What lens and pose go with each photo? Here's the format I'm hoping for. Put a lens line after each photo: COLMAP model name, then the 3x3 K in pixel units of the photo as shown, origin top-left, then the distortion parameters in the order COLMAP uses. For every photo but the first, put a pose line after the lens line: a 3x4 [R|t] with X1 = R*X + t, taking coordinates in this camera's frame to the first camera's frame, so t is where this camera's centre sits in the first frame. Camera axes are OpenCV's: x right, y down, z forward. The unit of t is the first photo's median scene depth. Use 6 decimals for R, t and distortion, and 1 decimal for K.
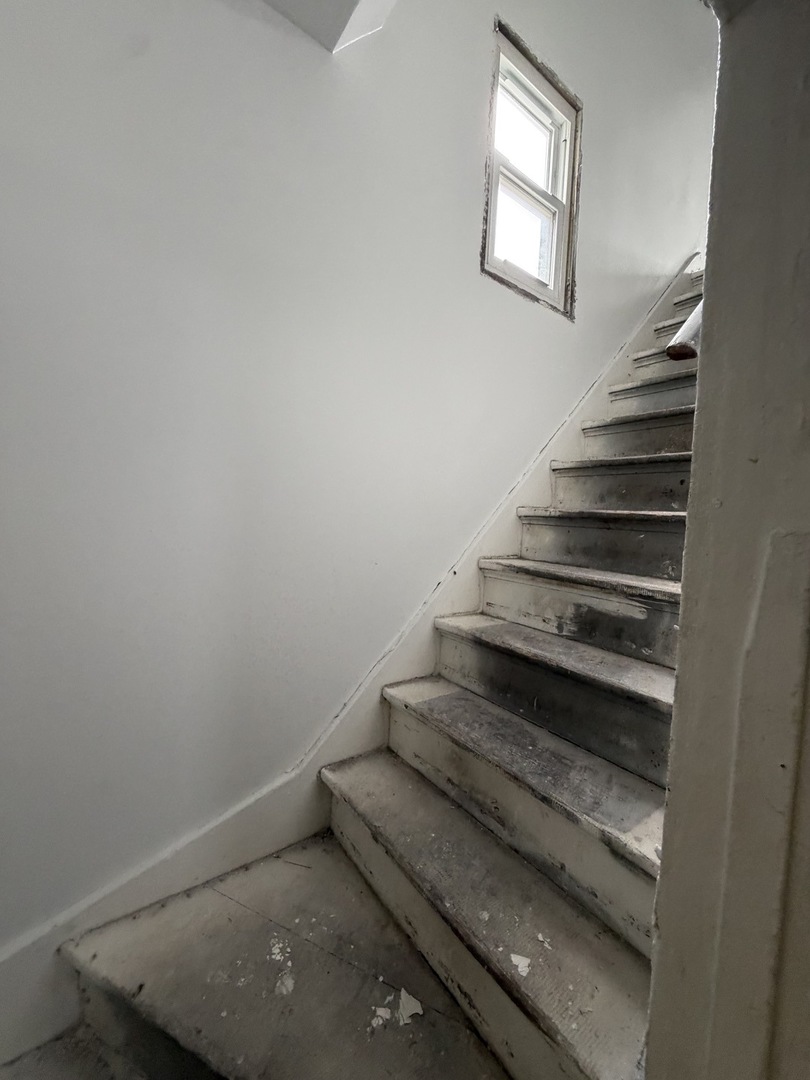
lens RADIAL K [[431.3, 0, 405.3], [0, 431.3, 536.7], [0, 0, 1]] dist [-0.001123, 0.000572]
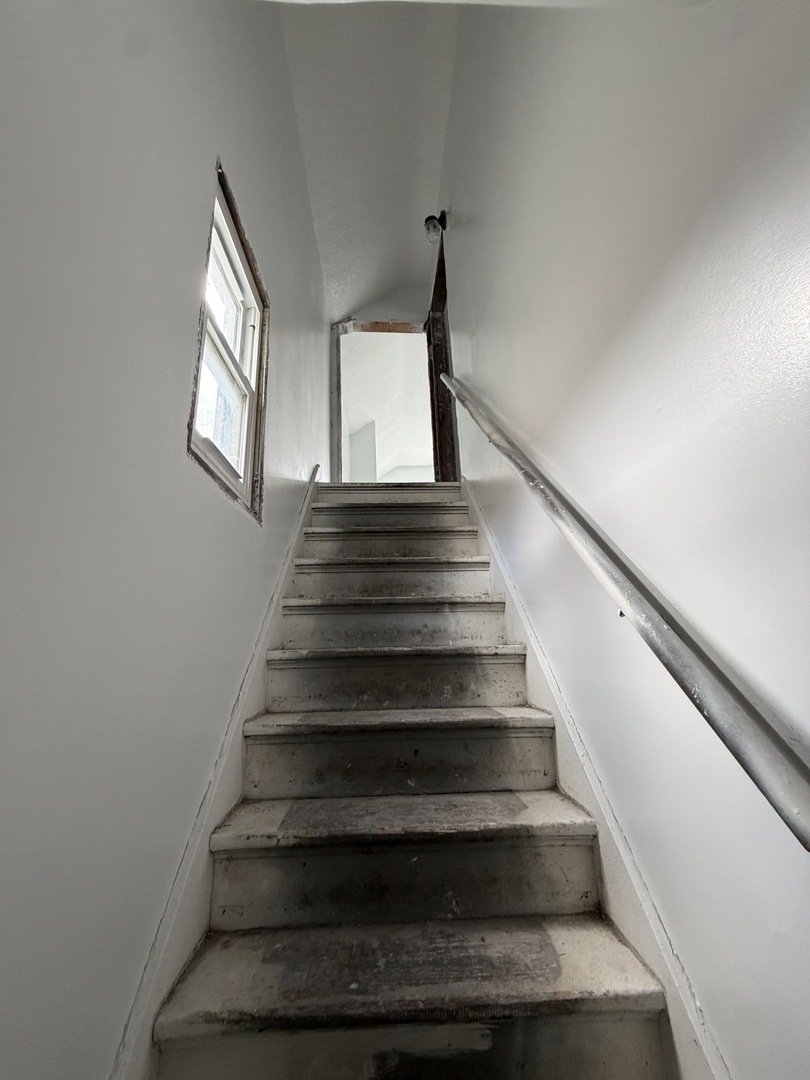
lens RADIAL K [[431.3, 0, 405.3], [0, 431.3, 536.7], [0, 0, 1]] dist [-0.001123, 0.000572]
pose [[0.549530, 0.147933, 0.822273, -0.127223], [0.088603, 0.968330, -0.233423, -0.293459], [-0.830763, 0.201129, 0.519019, 0.402954]]
